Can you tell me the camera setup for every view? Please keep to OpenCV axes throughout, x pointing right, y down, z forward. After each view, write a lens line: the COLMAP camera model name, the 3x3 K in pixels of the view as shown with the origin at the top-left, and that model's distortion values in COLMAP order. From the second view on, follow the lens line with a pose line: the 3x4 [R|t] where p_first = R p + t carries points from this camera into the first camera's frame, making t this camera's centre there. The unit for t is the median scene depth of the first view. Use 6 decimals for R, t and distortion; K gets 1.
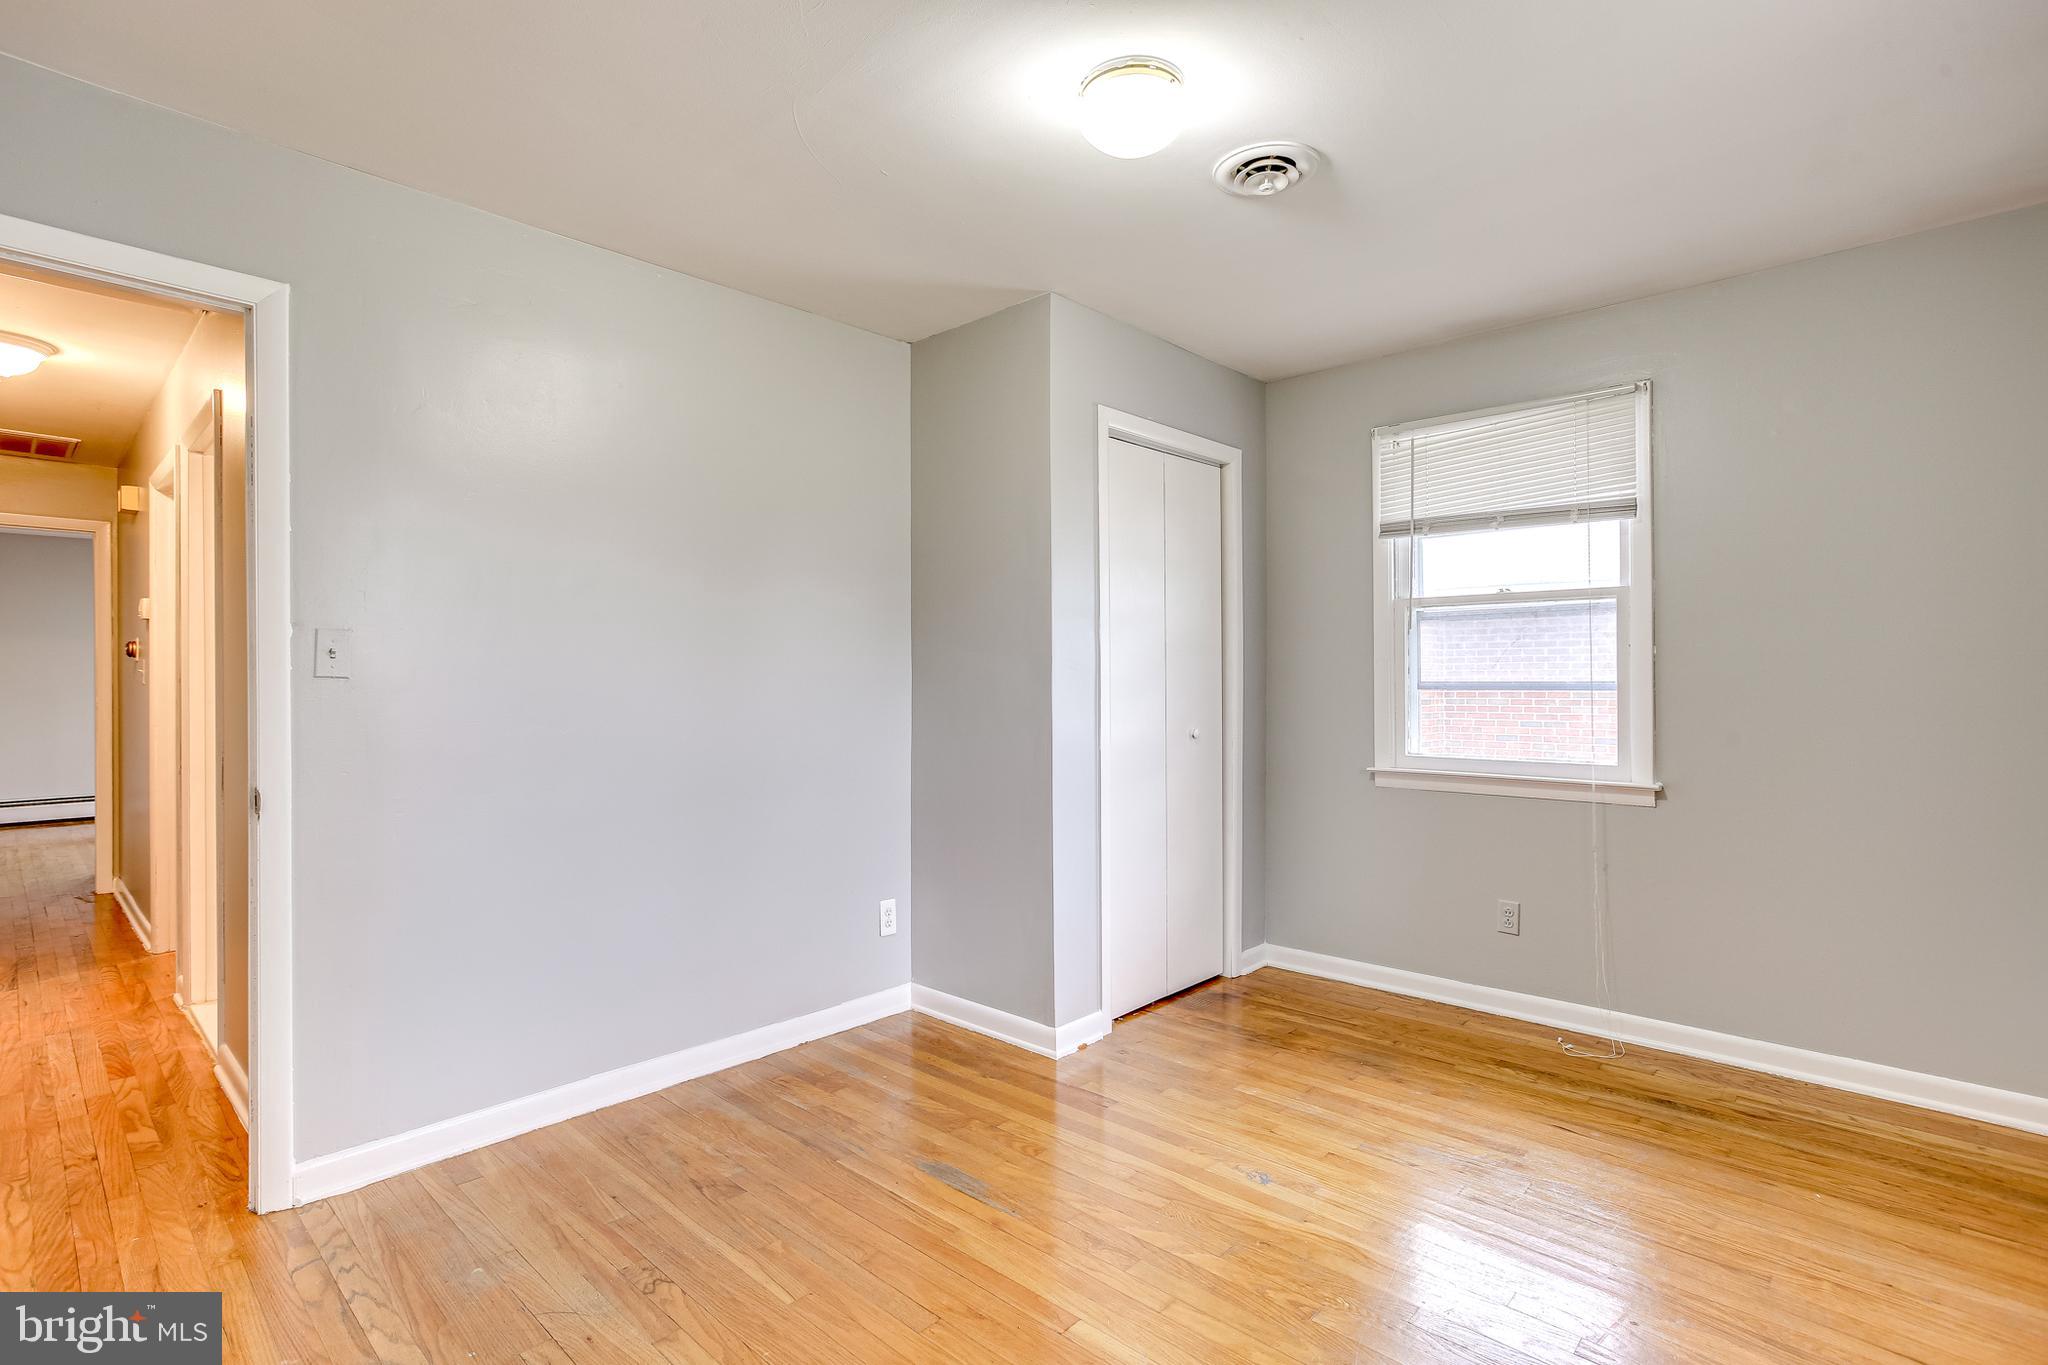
lens RADIAL K [[990.8, 0, 1037.3], [0, 990.8, 686.4], [0, 0, 1]] dist [-0.019702, 0.002119]
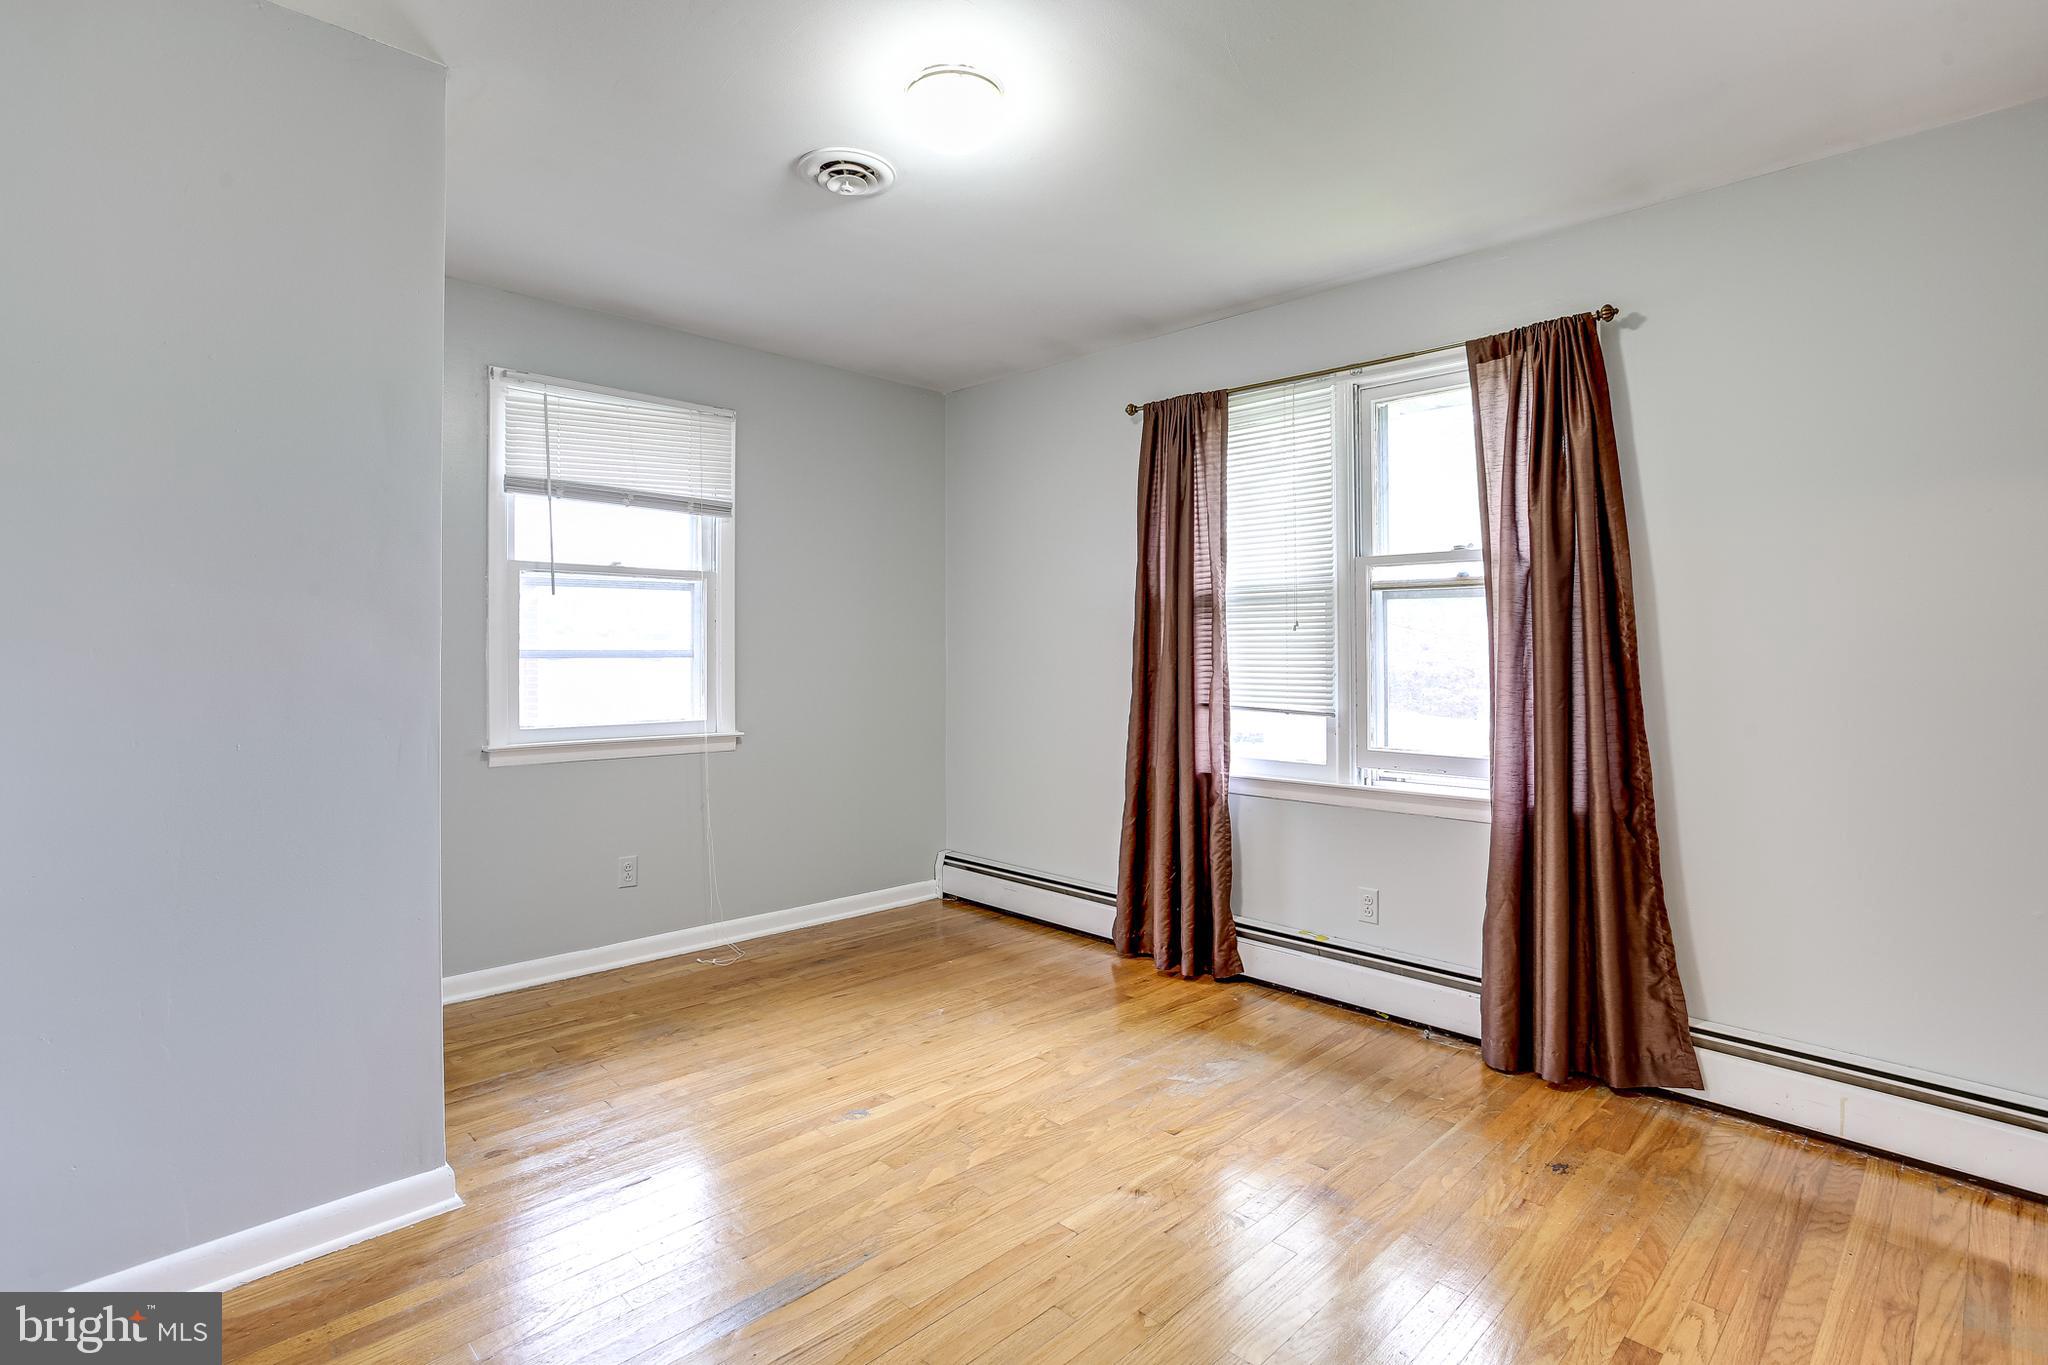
lens RADIAL K [[990.8, 0, 1034.8], [0, 990.8, 651.1], [0, 0, 1]] dist [-0.019702, 0.002119]
pose [[0.035980, -0.000919, 0.999352, -0.606856], [-0.000267, 1.000000, 0.000929, -0.005276], [-0.999352, -0.000300, 0.035980, 0.553775]]
